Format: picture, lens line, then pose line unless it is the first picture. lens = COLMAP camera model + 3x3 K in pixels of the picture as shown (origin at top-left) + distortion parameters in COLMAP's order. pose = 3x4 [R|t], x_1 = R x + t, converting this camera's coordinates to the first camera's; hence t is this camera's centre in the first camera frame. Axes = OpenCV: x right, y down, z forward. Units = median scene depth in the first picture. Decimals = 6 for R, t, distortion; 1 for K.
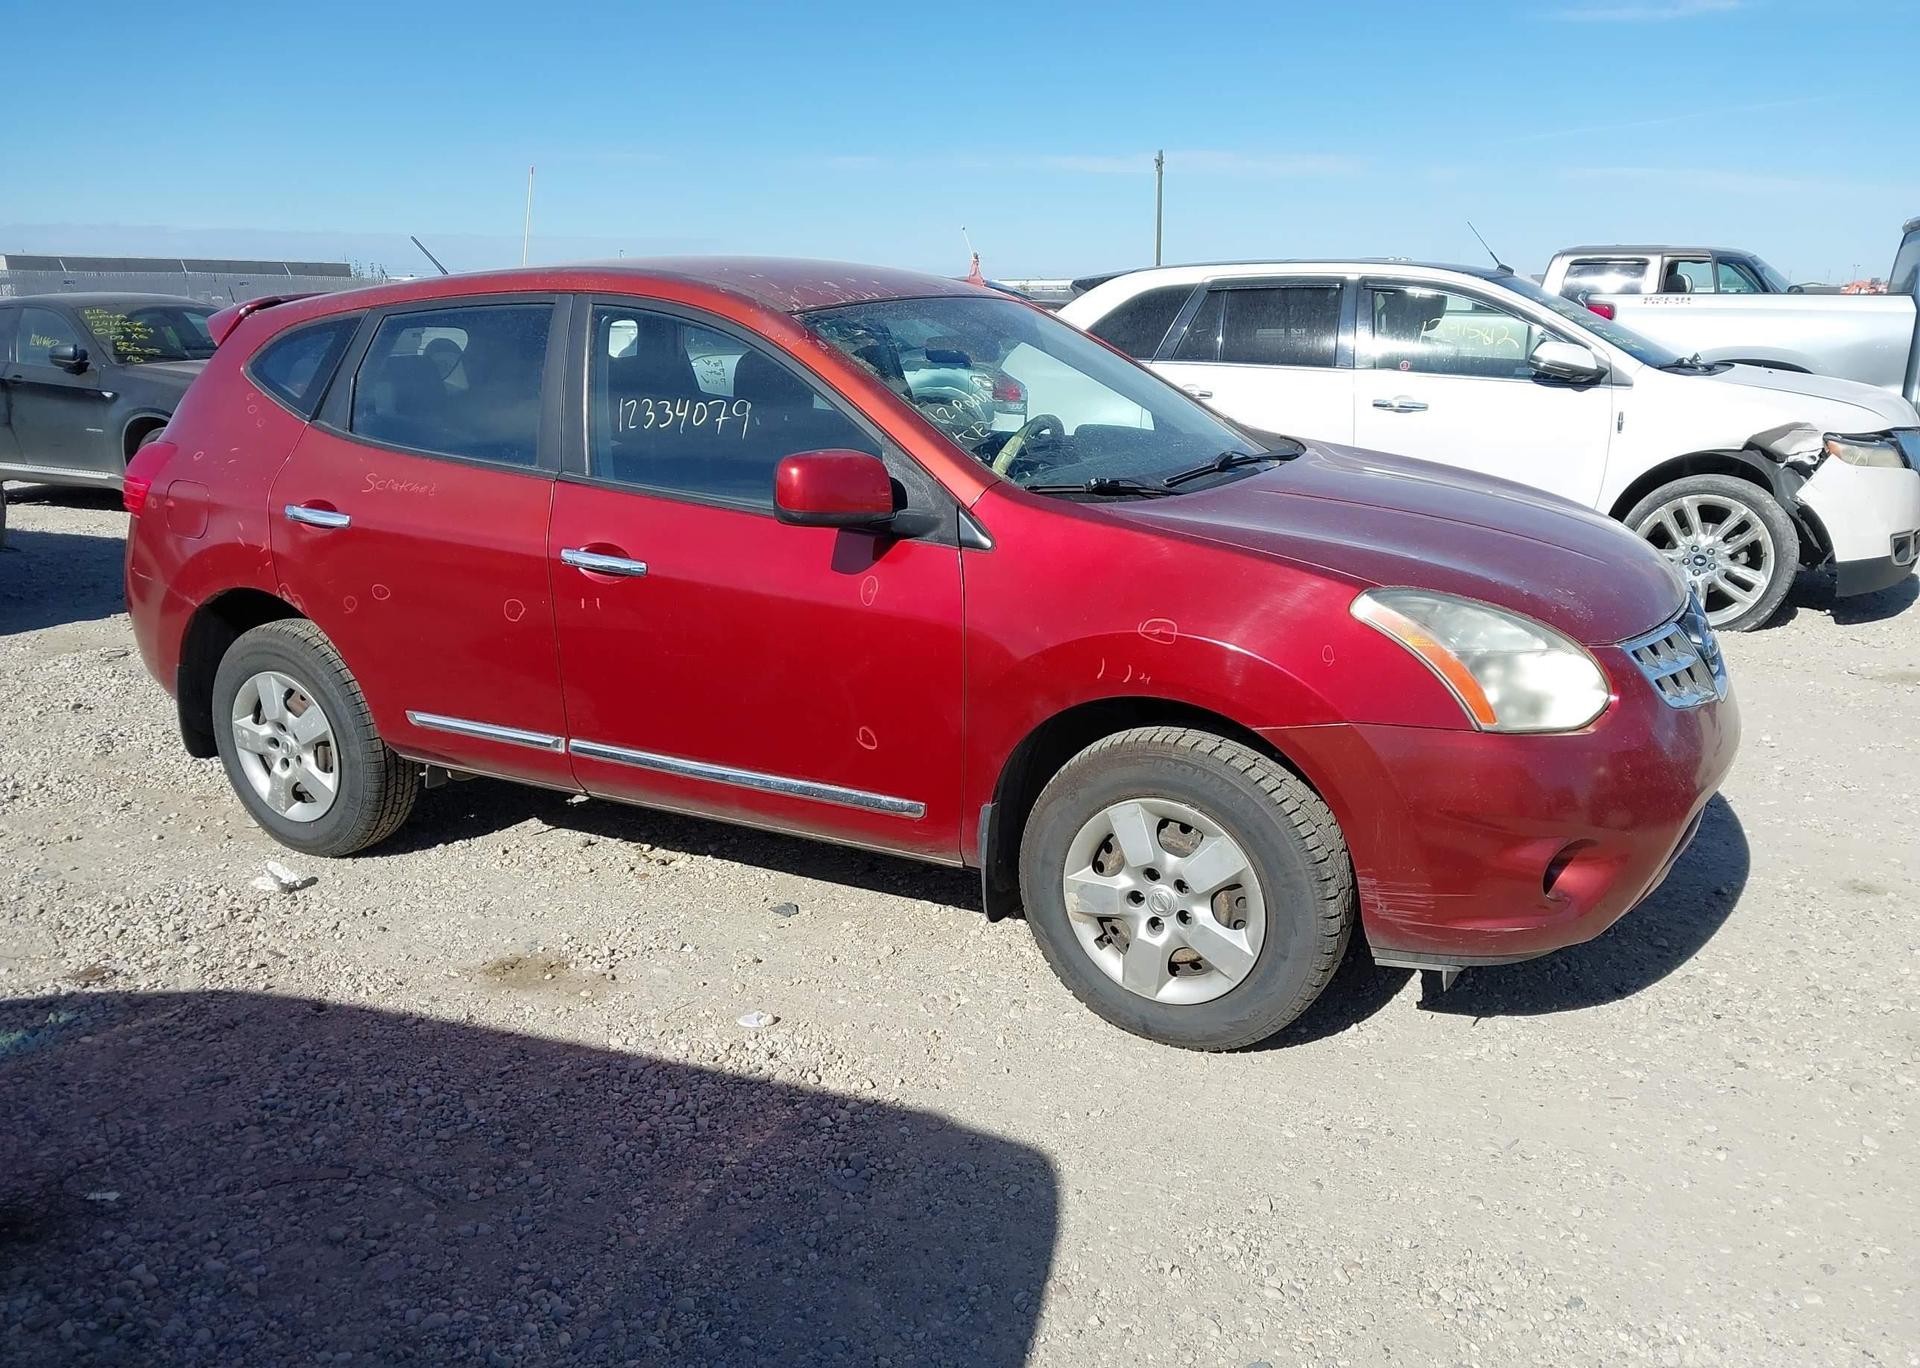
lens RADIAL K [[1514.4, 0, 962.4], [0, 1514.4, 696.8], [0, 0, 1]] dist [0.020210, -0.011995]
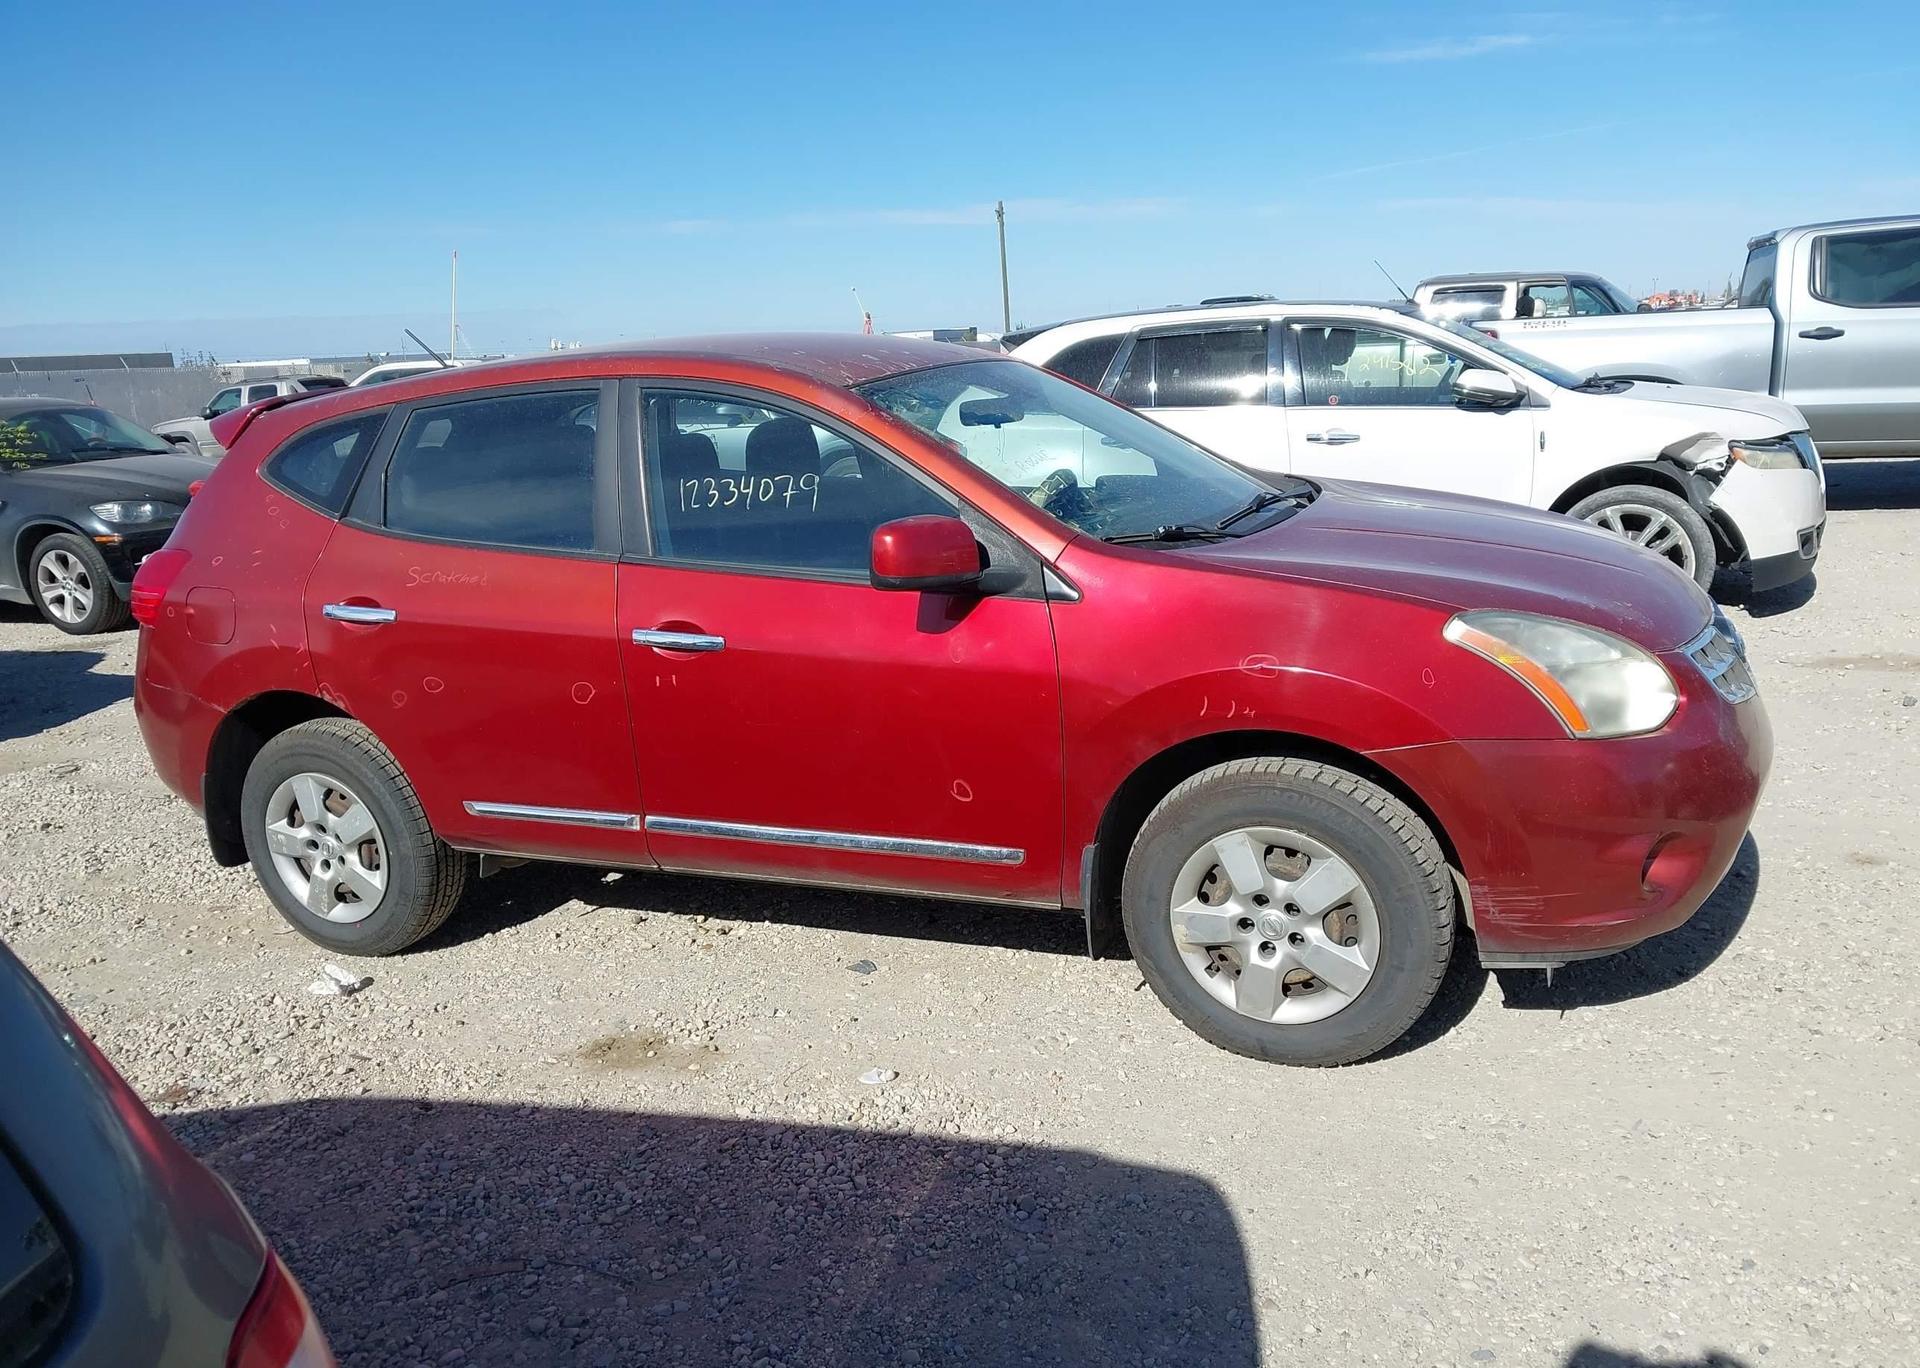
lens RADIAL K [[1514.4, 0, 956.2], [0, 1514.4, 687.2], [0, 0, 1]] dist [0.020210, -0.011995]
pose [[0.993931, -0.072046, 0.083124, -0.147656], [0.075192, 0.996542, -0.035359, -0.007230], [-0.080289, 0.041395, 0.995912, -0.027470]]
